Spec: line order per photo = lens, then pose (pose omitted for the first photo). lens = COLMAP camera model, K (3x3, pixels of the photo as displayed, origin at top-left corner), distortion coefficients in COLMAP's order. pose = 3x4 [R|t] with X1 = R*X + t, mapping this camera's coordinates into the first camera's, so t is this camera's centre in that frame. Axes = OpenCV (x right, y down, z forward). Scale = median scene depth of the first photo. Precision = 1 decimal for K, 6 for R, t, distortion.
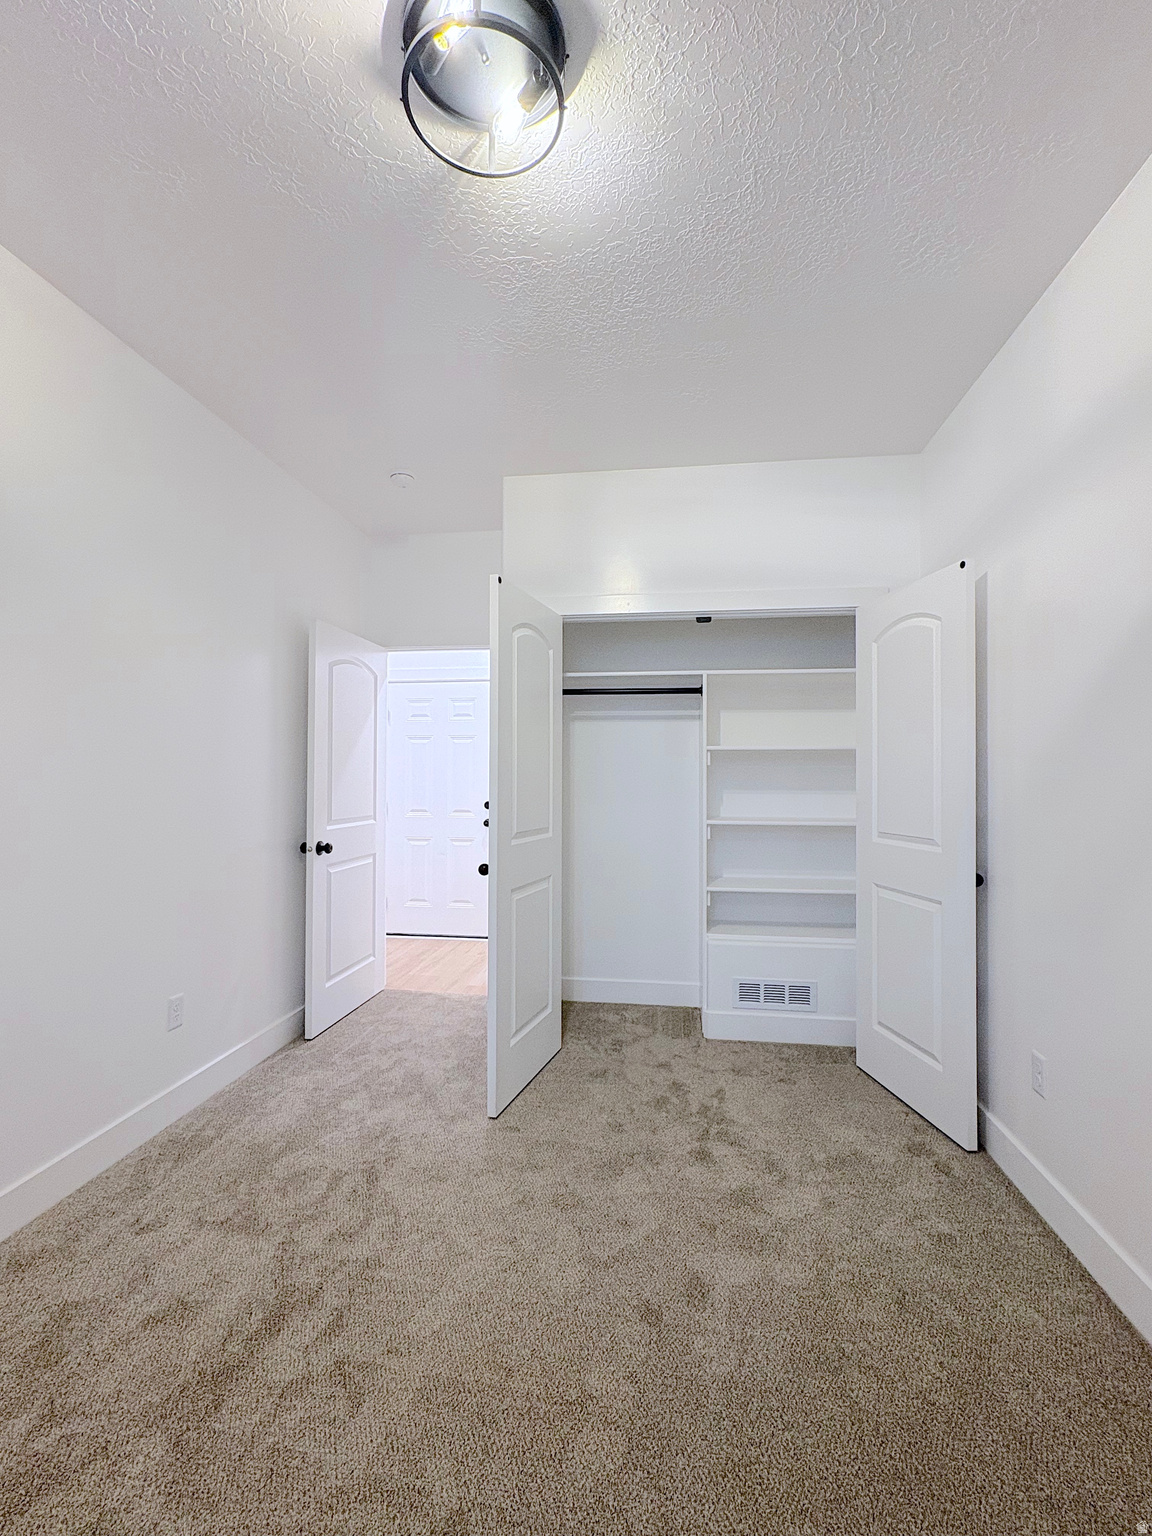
lens RADIAL K [[684.7, 0, 576.0], [0, 684.7, 768.0], [0, 0, 1]] dist [0.001493, 0.000906]
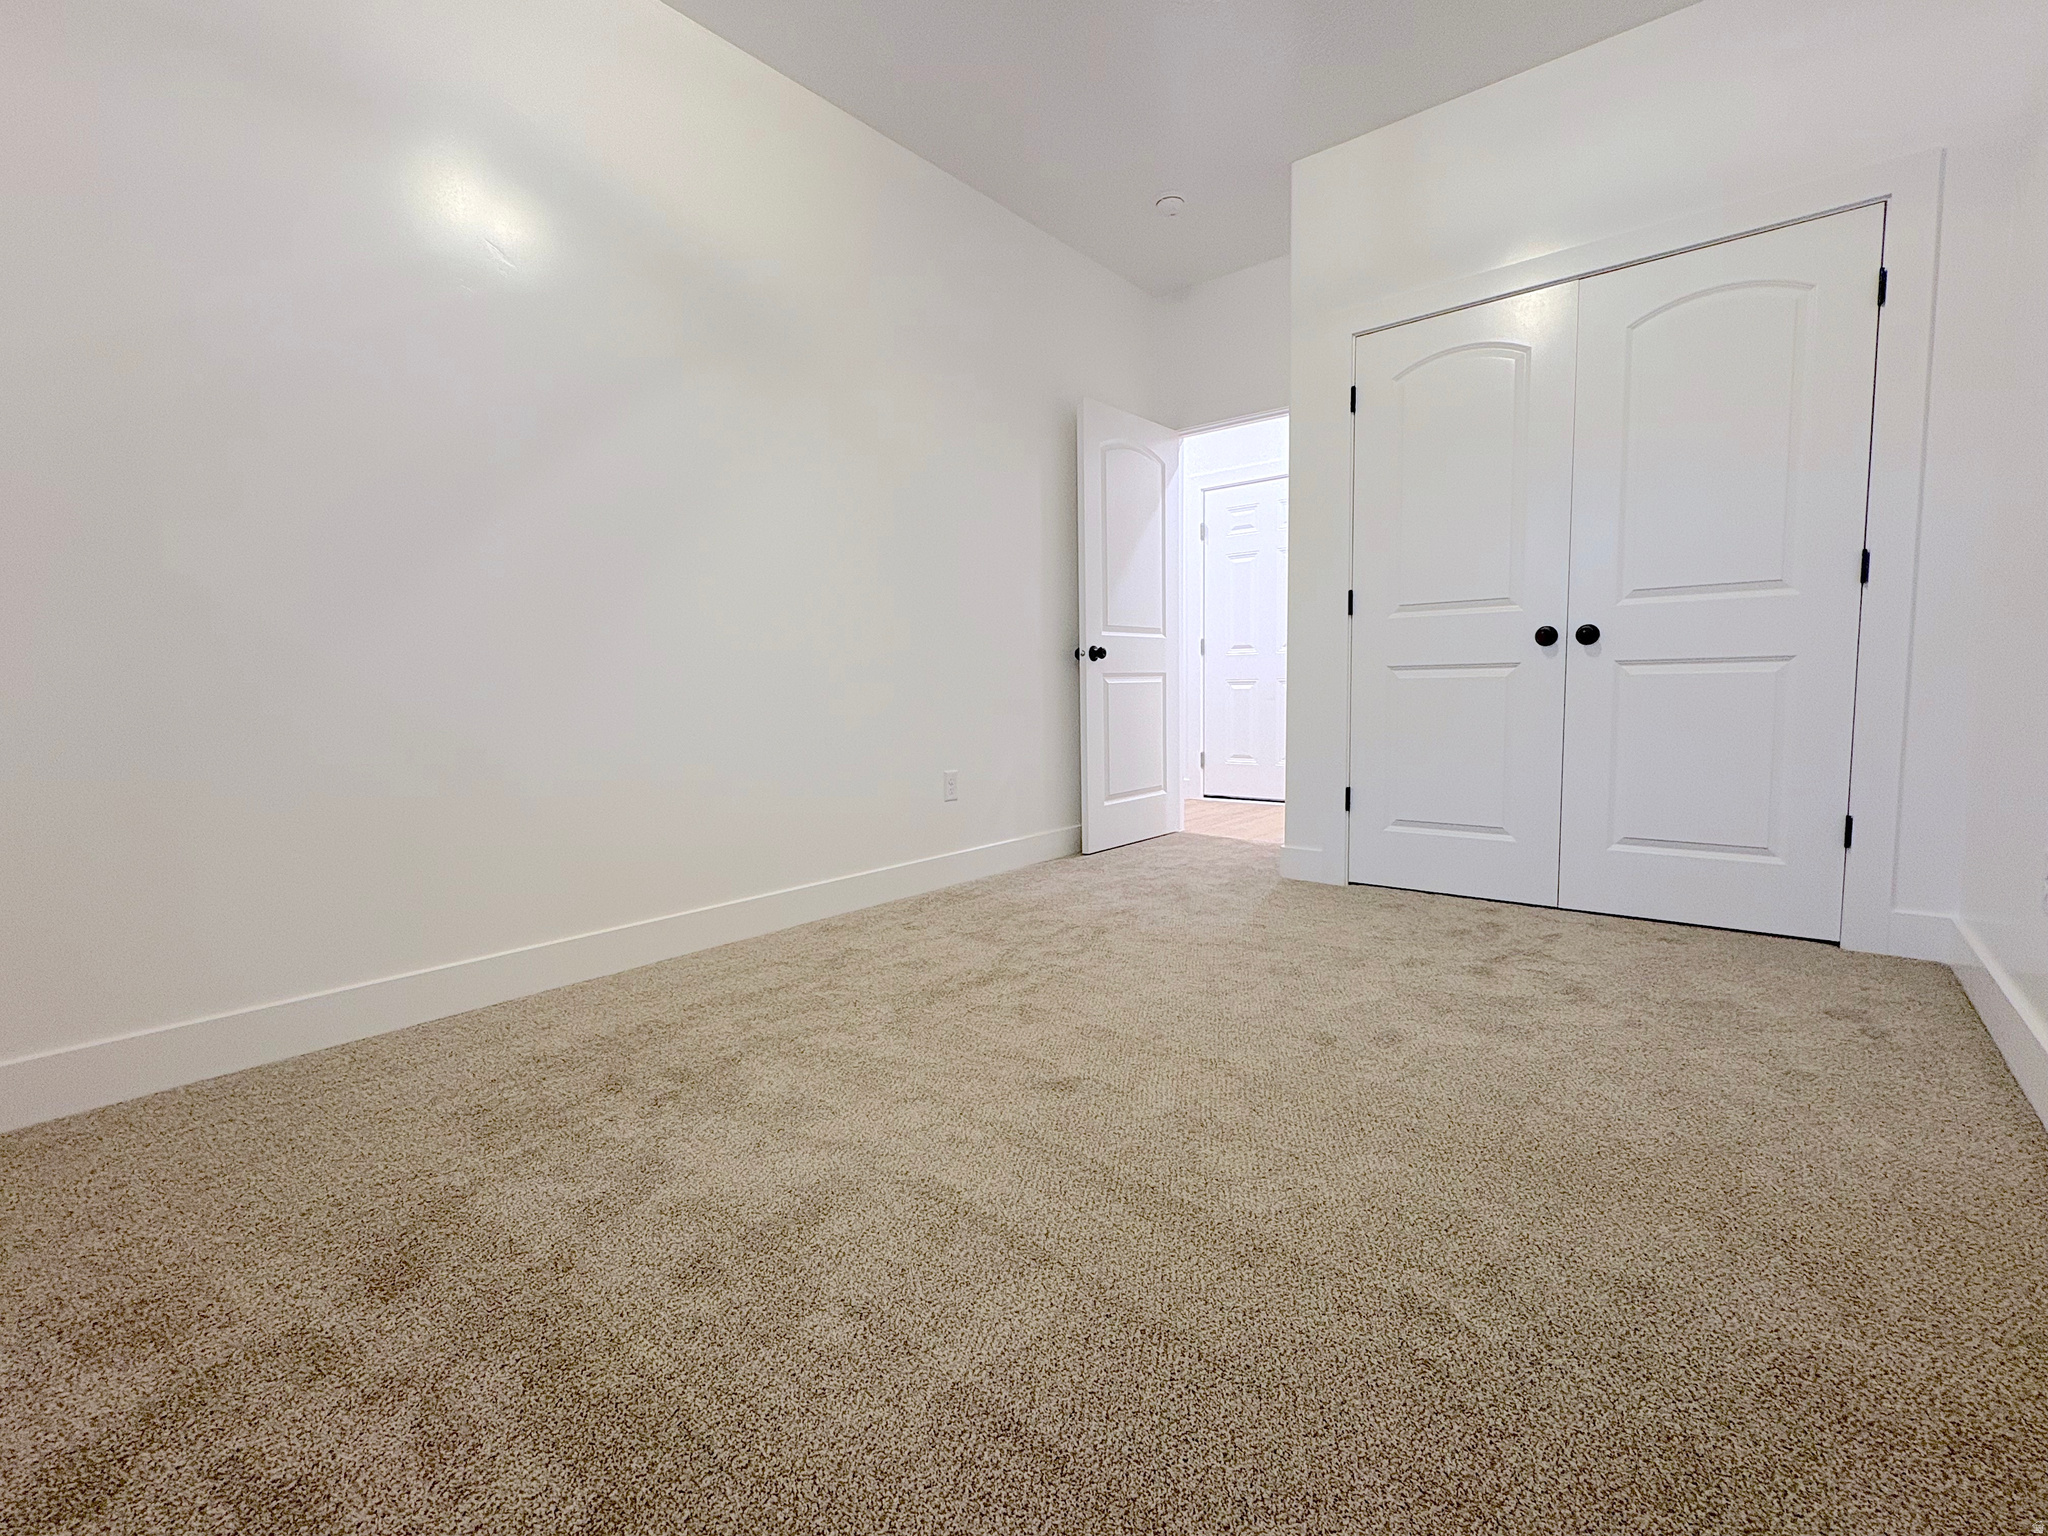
lens RADIAL K [[912.9, 0, 1024.0], [0, 912.9, 768.0], [0, 0, 1]] dist [0.001493, 0.000906]
pose [[0.850666, 0.028401, -0.524939, 0.257041], [0.027477, 0.994773, 0.098347, 0.191103], [0.524988, -0.098084, 0.845439, -0.139914]]
